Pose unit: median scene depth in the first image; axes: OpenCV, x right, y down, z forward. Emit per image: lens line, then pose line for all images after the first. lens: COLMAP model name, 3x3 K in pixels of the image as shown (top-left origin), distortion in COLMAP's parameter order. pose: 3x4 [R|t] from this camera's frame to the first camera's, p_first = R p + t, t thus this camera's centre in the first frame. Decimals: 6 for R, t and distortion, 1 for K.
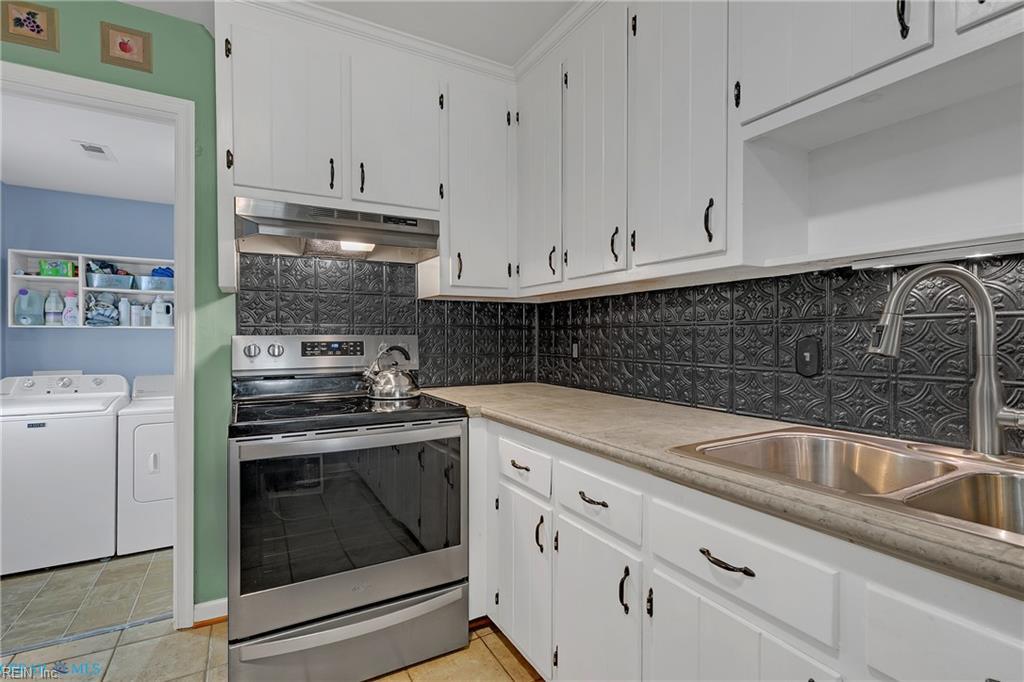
lens RADIAL K [[469.5, 0, 508.7], [0, 469.5, 336.4], [0, 0, 1]] dist [0.002524, 0.000786]
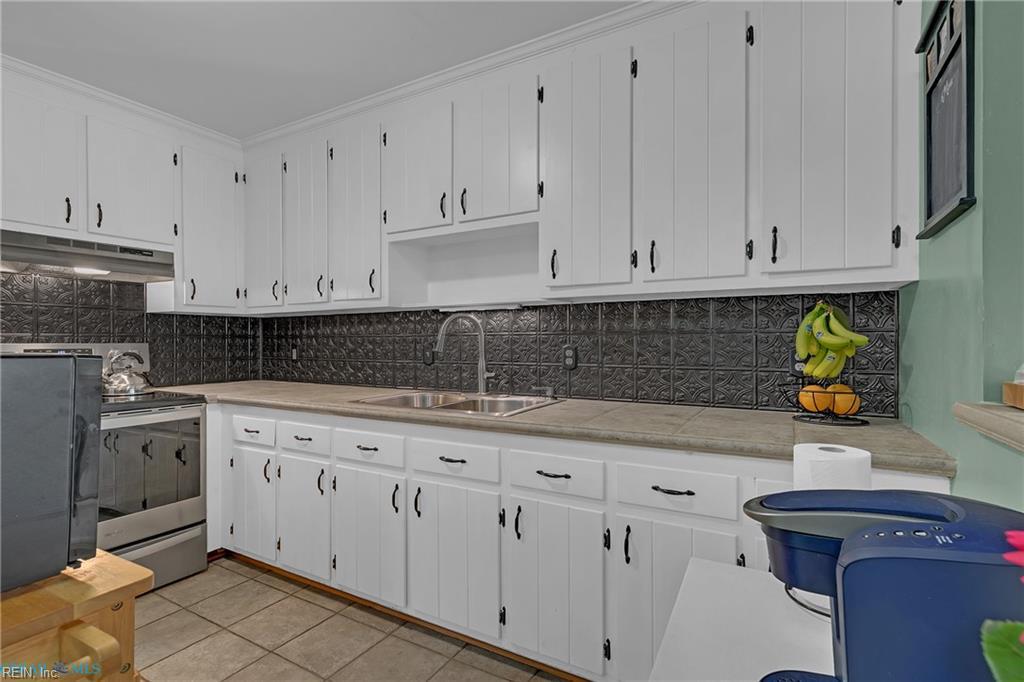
lens RADIAL K [[469.5, 0, 532.6], [0, 469.5, 344.8], [0, 0, 1]] dist [0.002524, 0.000786]
pose [[0.827224, -0.004302, 0.561856, -0.062427], [0.001592, 0.999985, 0.005313, -0.003582], [-0.561870, -0.003500, 0.827218, -0.616453]]
